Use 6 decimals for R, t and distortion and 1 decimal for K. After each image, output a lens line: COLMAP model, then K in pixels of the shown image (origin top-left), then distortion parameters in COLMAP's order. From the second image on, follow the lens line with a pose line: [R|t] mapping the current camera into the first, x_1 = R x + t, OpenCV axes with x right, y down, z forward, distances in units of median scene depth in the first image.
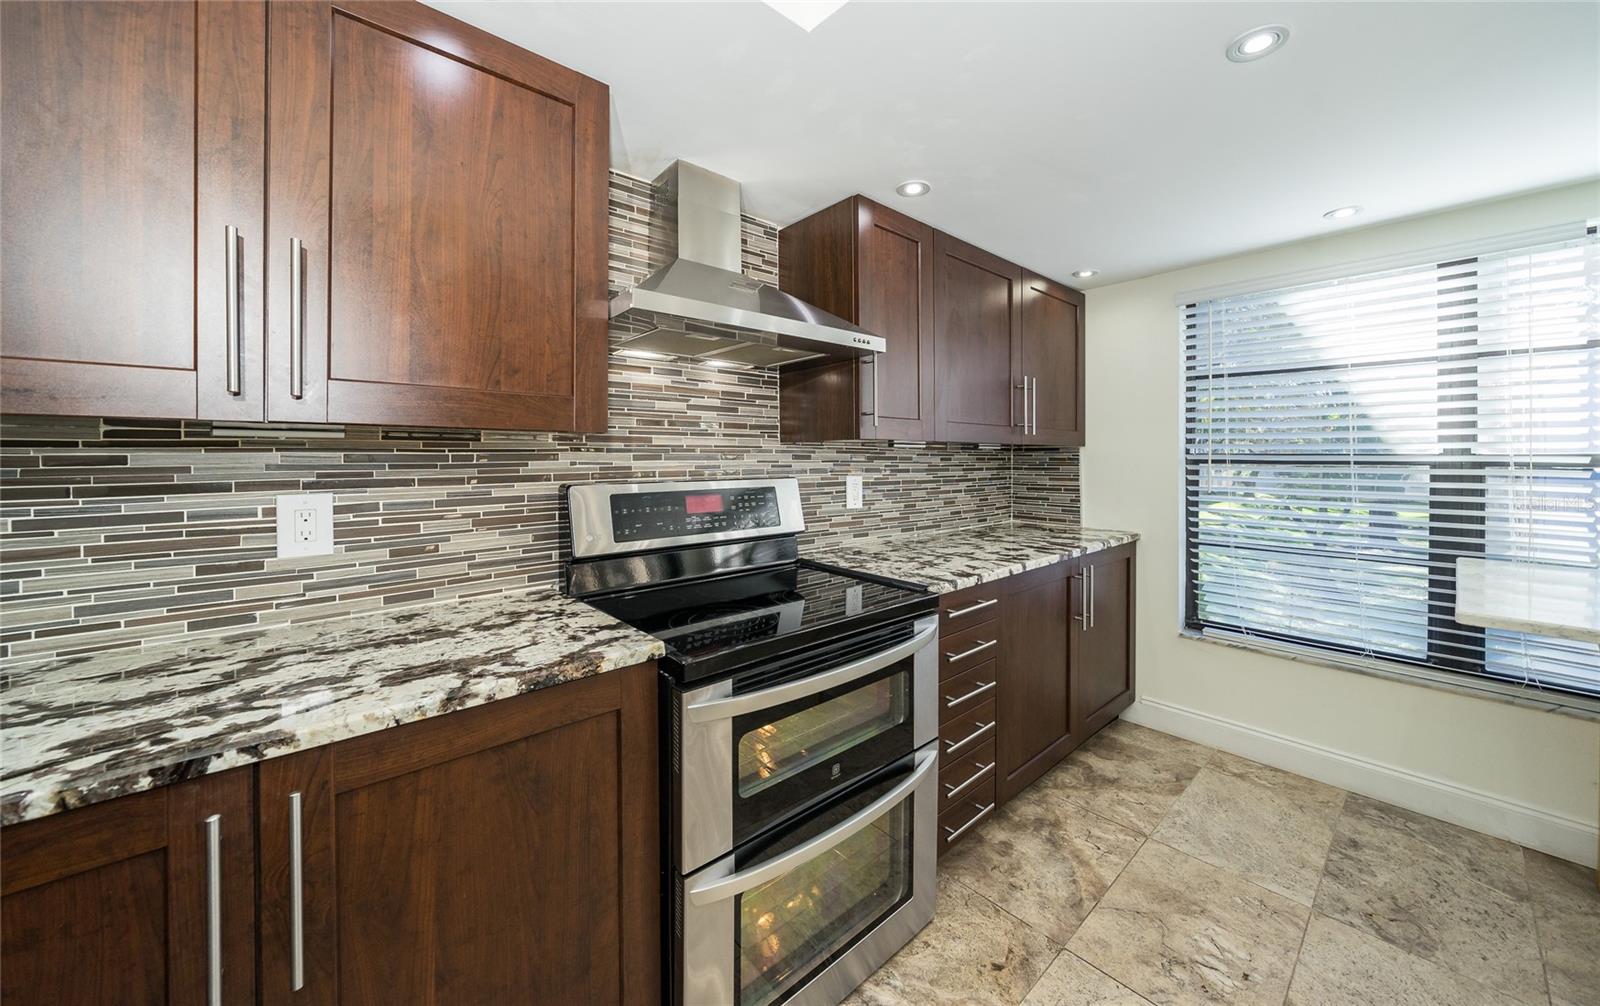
lens RADIAL K [[584.7, 0, 805.3], [0, 584.7, 459.7], [0, 0, 1]] dist [-0.002643, 0.000029]
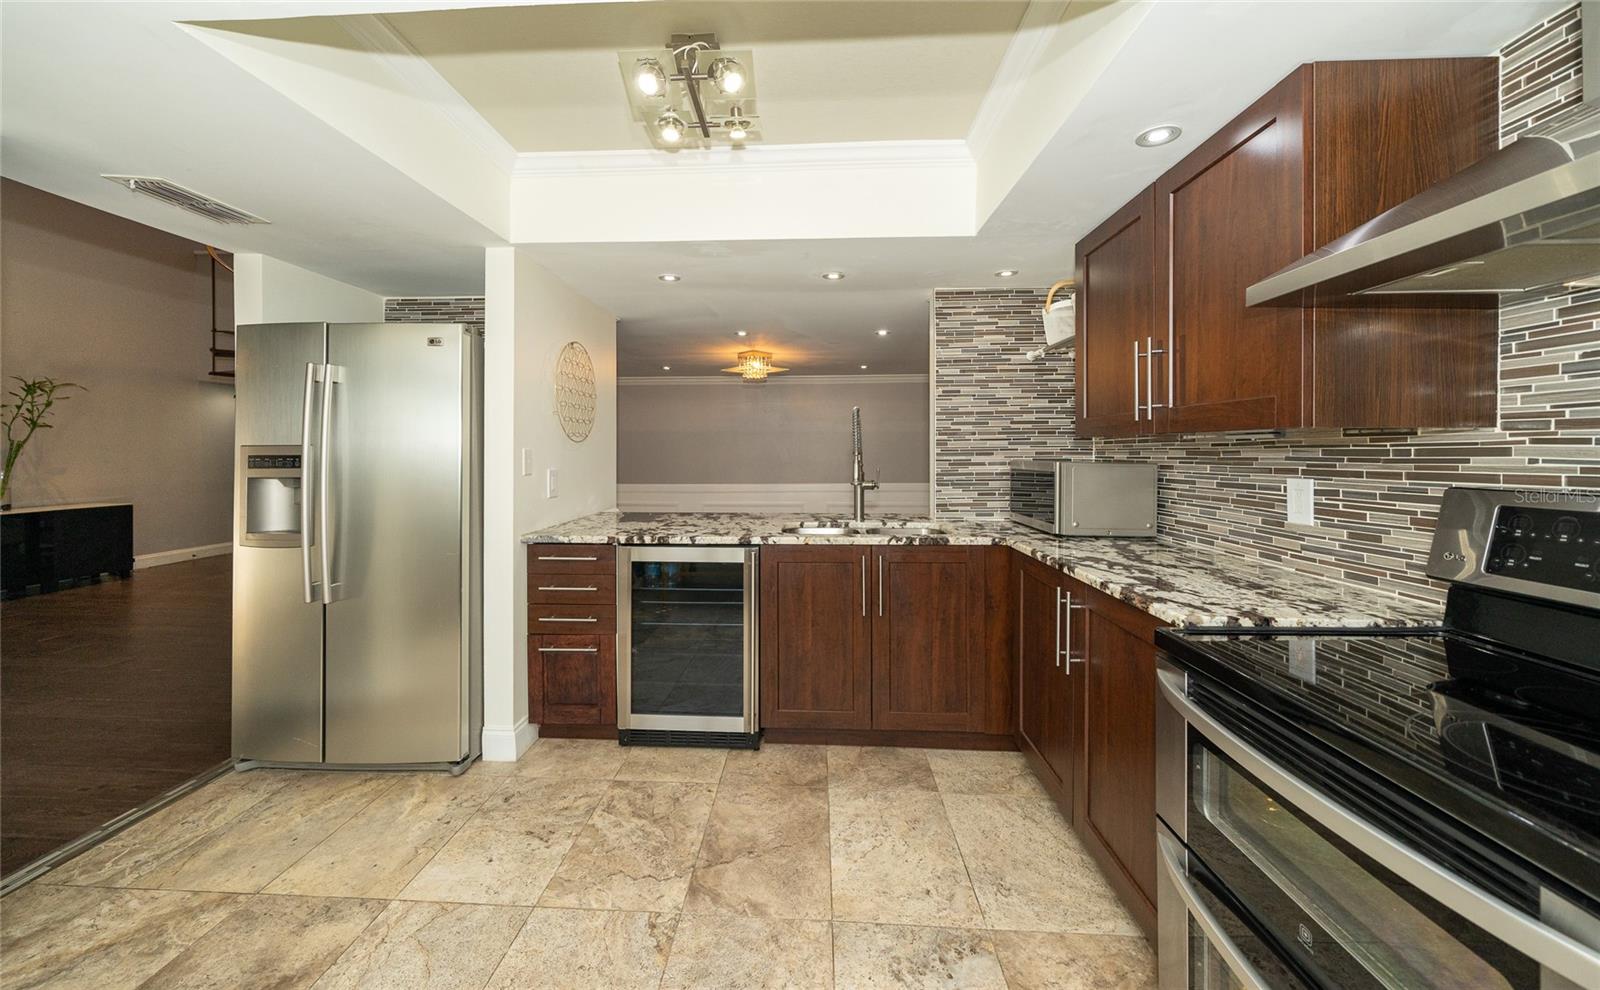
lens RADIAL K [[584.7, 0, 787.7], [0, 584.7, 444.8], [0, 0, 1]] dist [-0.002643, 0.000029]
pose [[-0.697510, -0.008591, -0.716524, 0.663012], [-0.005330, 0.999963, -0.006801, -0.003363], [0.716555, -0.000925, -0.697530, 0.746303]]
